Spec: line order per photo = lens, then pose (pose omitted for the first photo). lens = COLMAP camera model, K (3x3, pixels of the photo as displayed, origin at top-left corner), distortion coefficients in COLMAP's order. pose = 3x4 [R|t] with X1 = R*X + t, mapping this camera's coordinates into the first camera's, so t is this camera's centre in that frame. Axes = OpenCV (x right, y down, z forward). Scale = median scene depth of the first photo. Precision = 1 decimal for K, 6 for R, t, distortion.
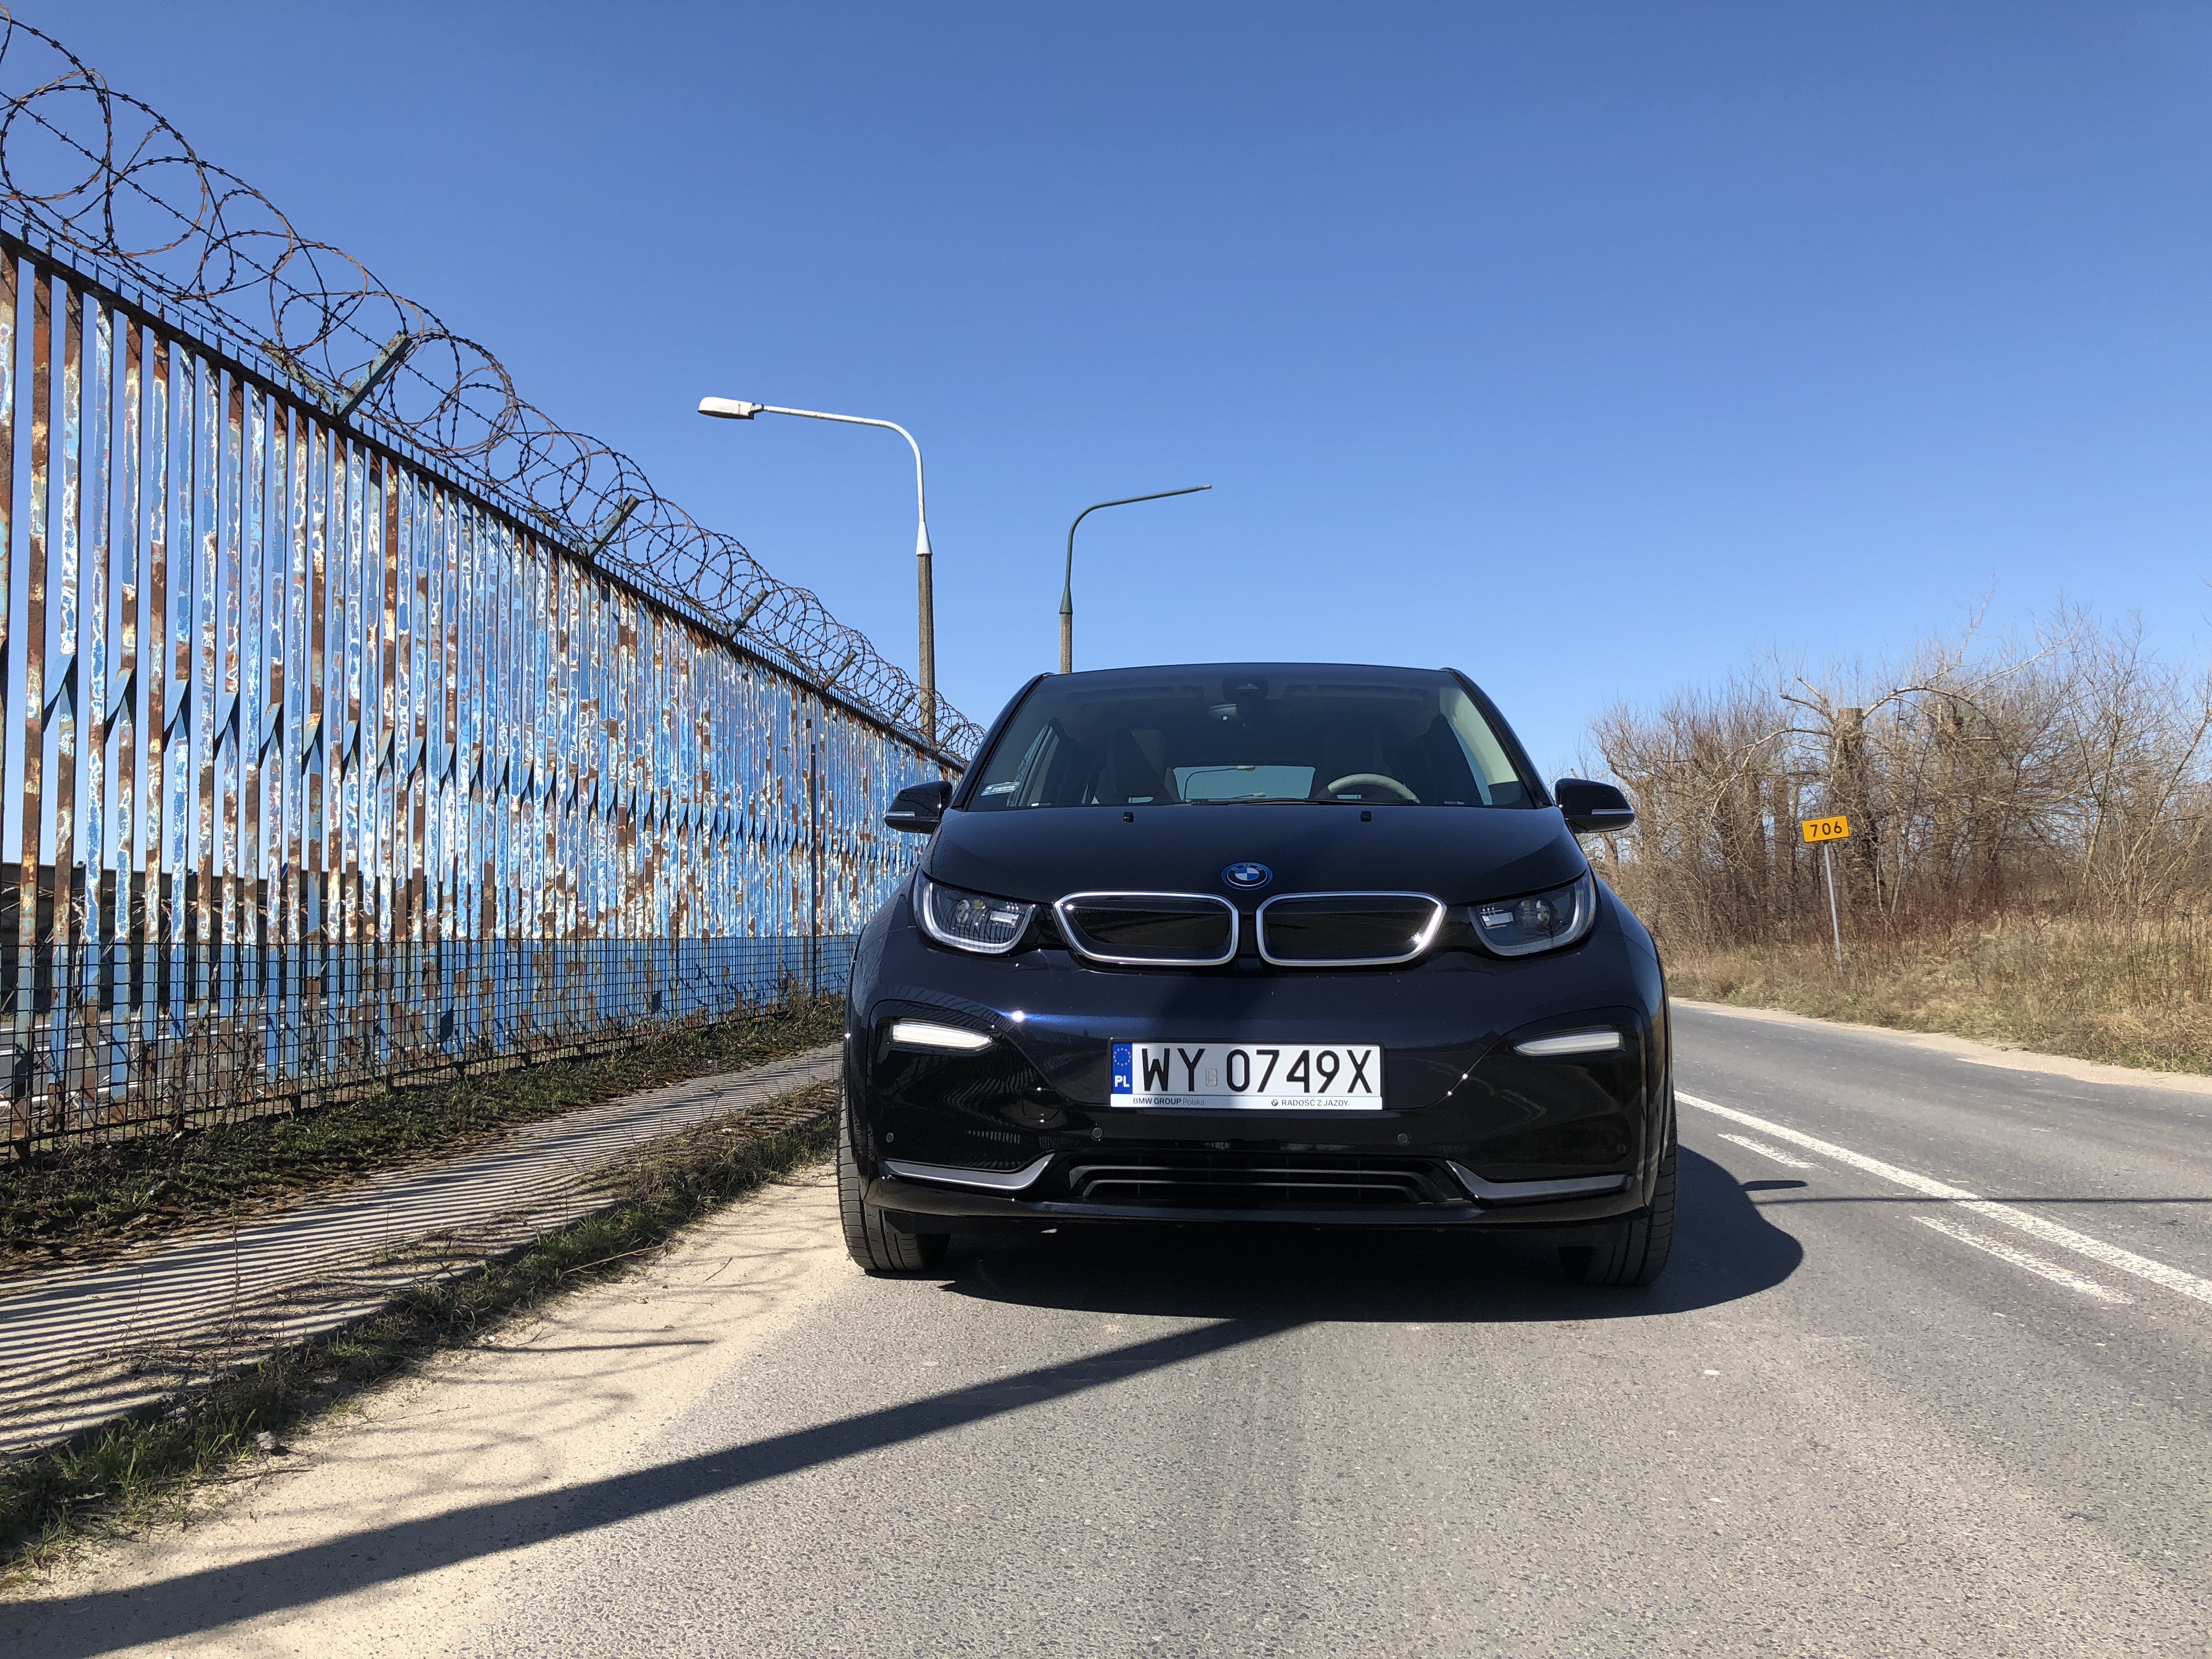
lens RADIAL K [[1817.2, 0, 1101.4], [0, 1817.2, 817.8], [0, 0, 1]] dist [0.019212, 0.002434]
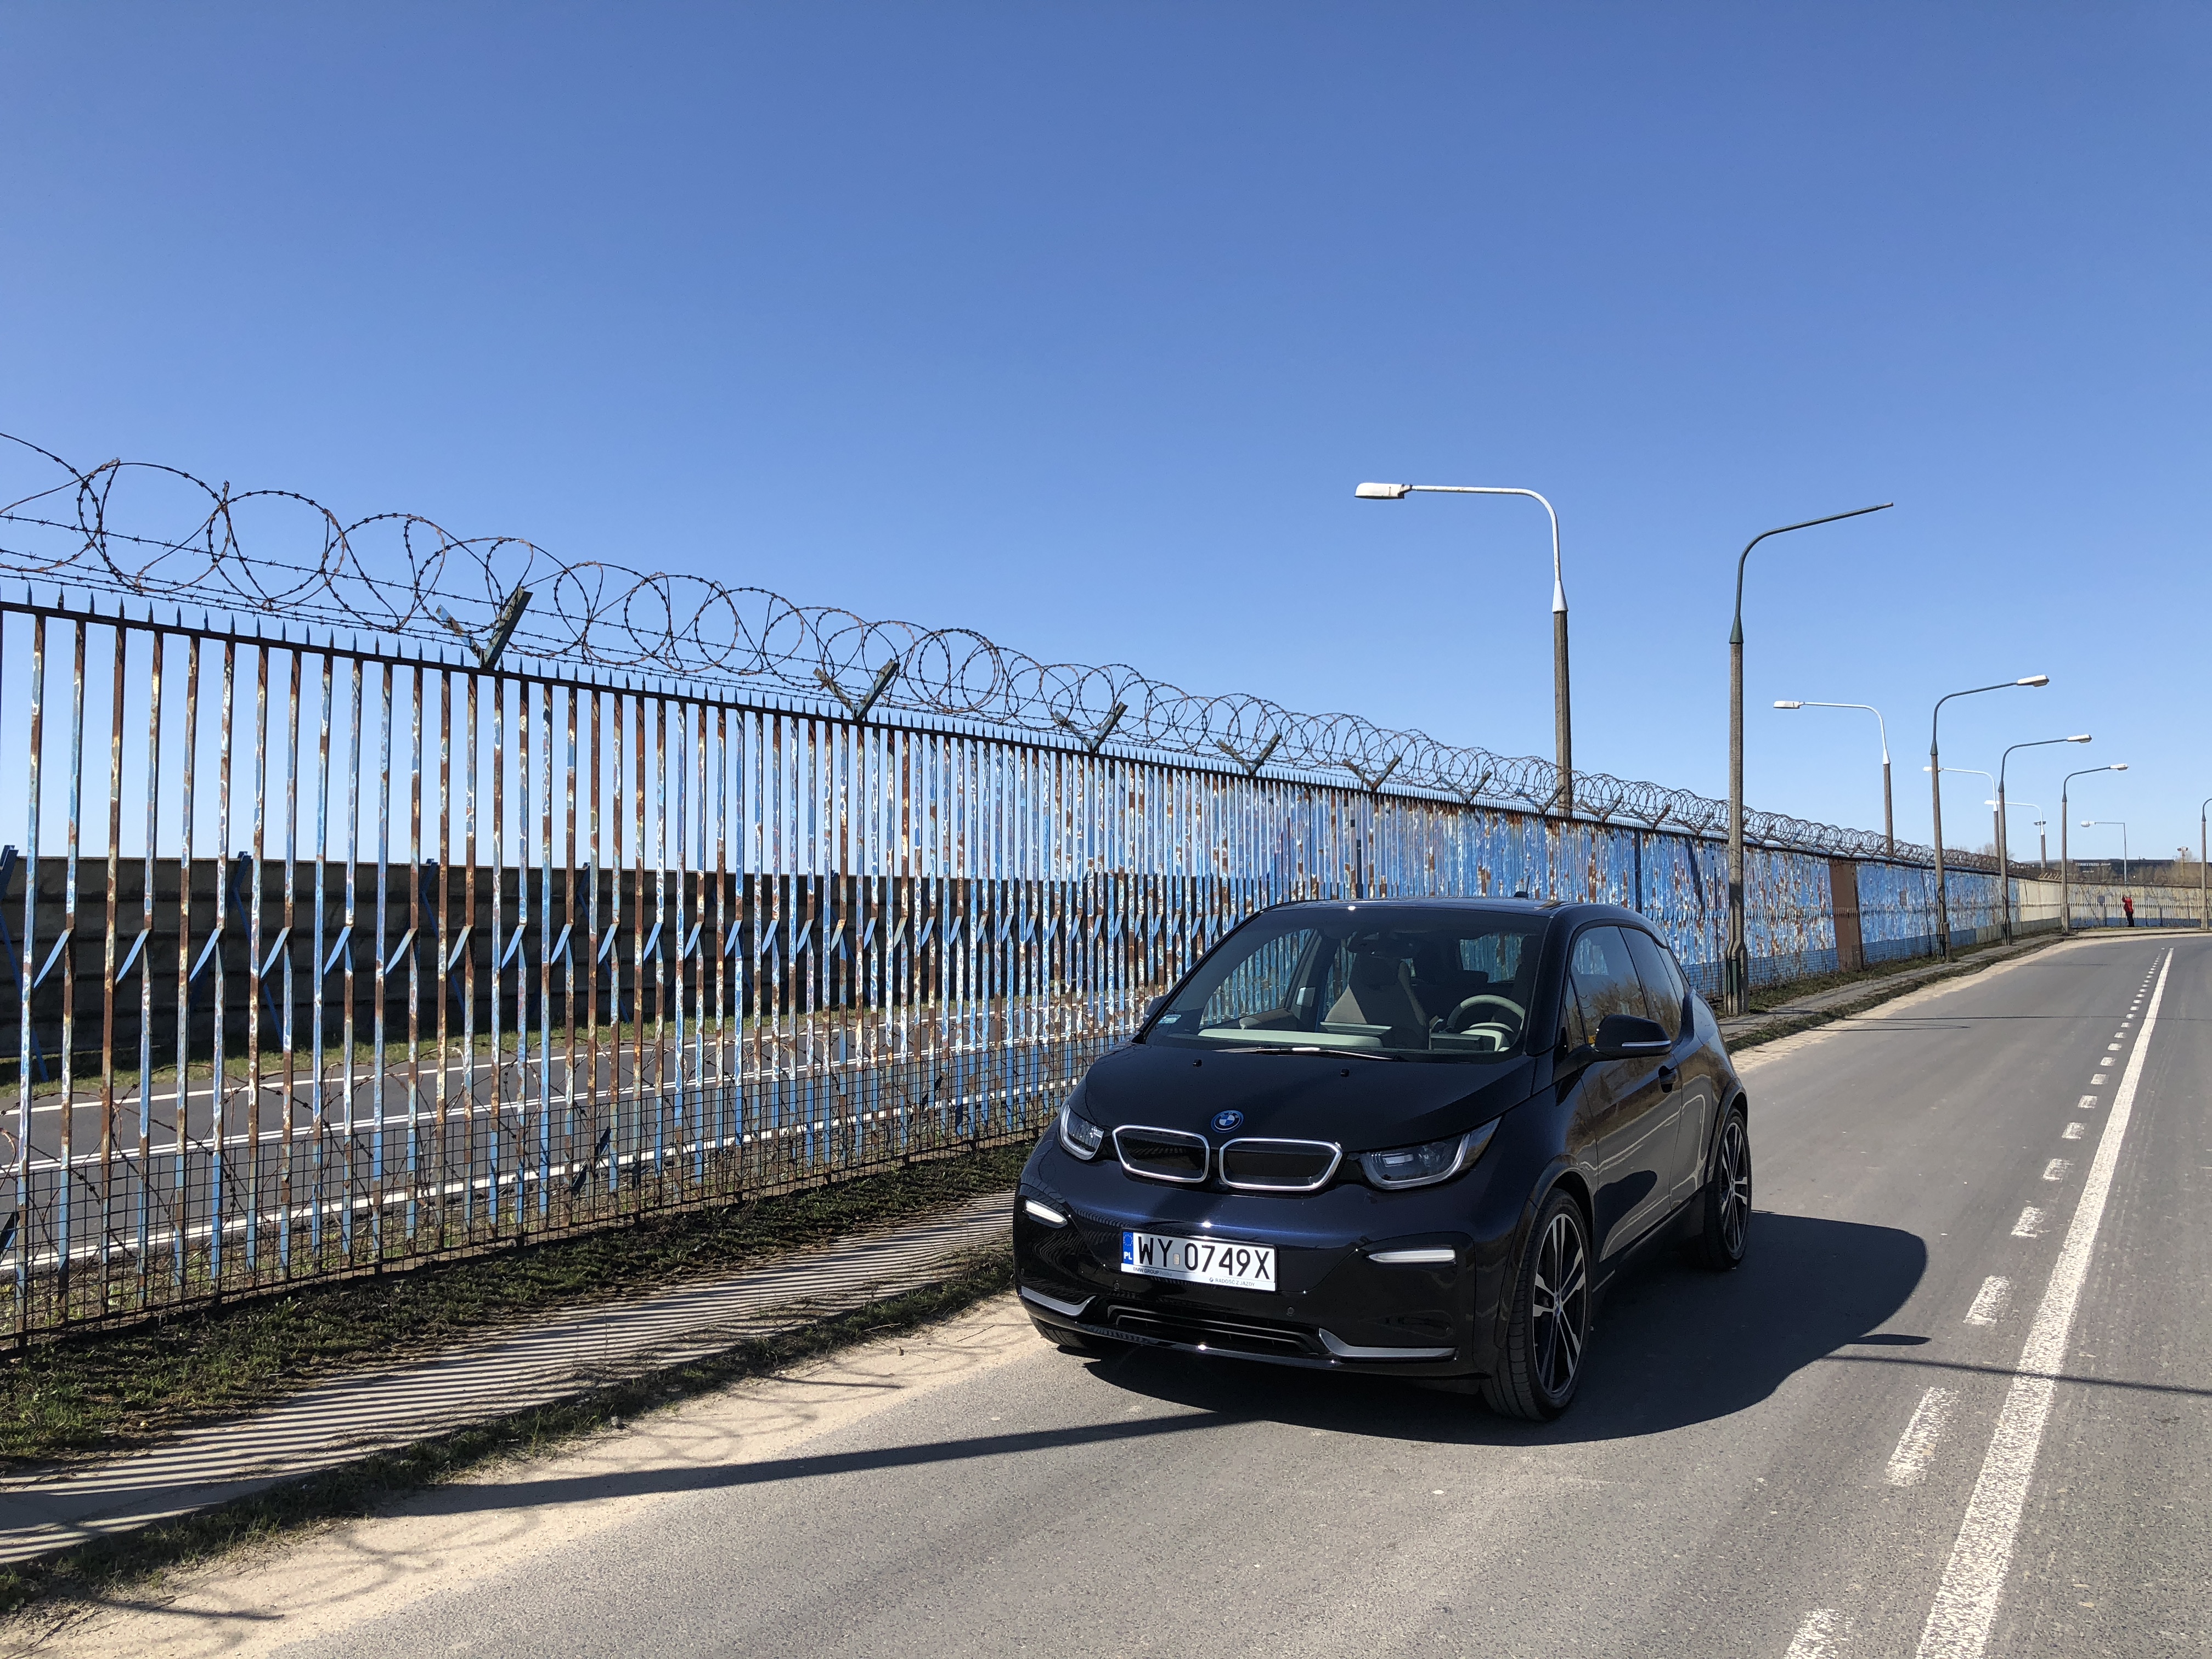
lens RADIAL K [[1817.2, 0, 1101.4], [0, 1817.2, 817.8], [0, 0, 1]] dist [0.019212, 0.002434]
pose [[0.904868, -0.010338, -0.425567, 0.675303], [0.017543, 0.999761, 0.013014, -0.261272], [0.425331, -0.019242, 0.904833, -0.449981]]
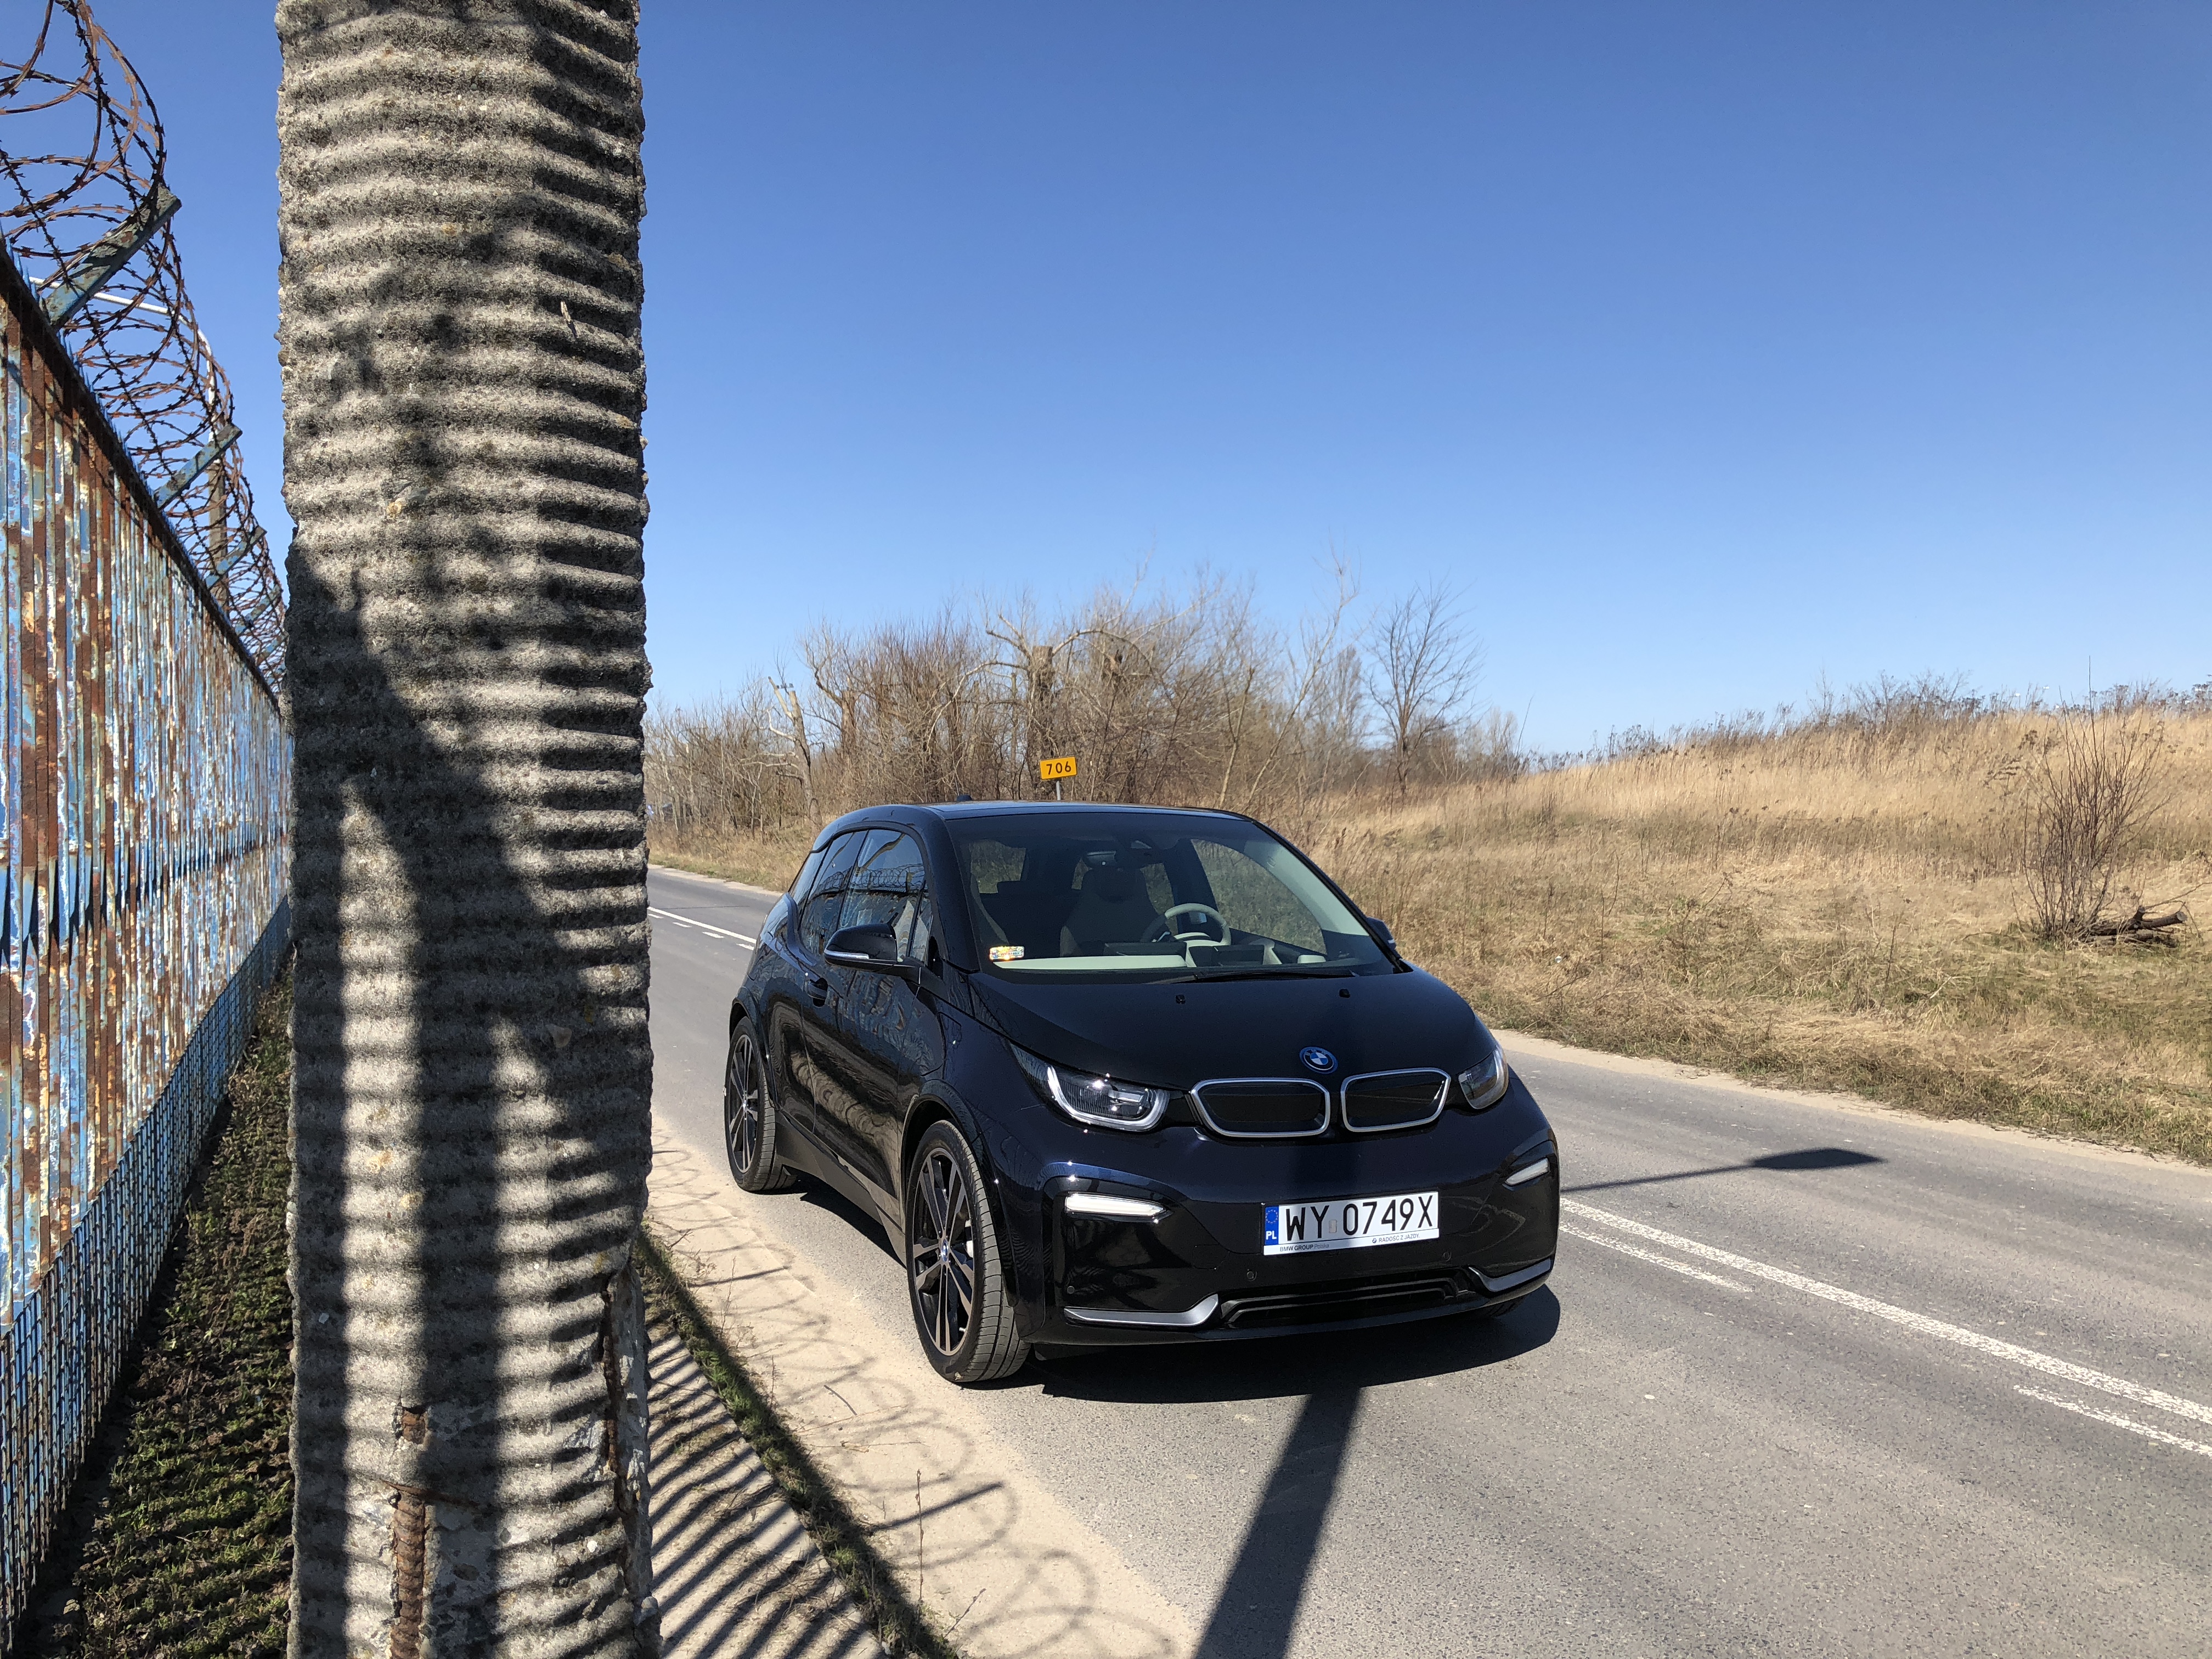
lens RADIAL K [[1793.6, 0, 1145.1], [0, 1793.6, 836.1], [0, 0, 1]] dist [0.003272, 0.006934]
pose [[0.876706, 0.001534, 0.481025, -0.685868], [-0.039439, 0.996857, 0.068701, -0.224265], [-0.479408, -0.079202, 0.874011, -0.055546]]
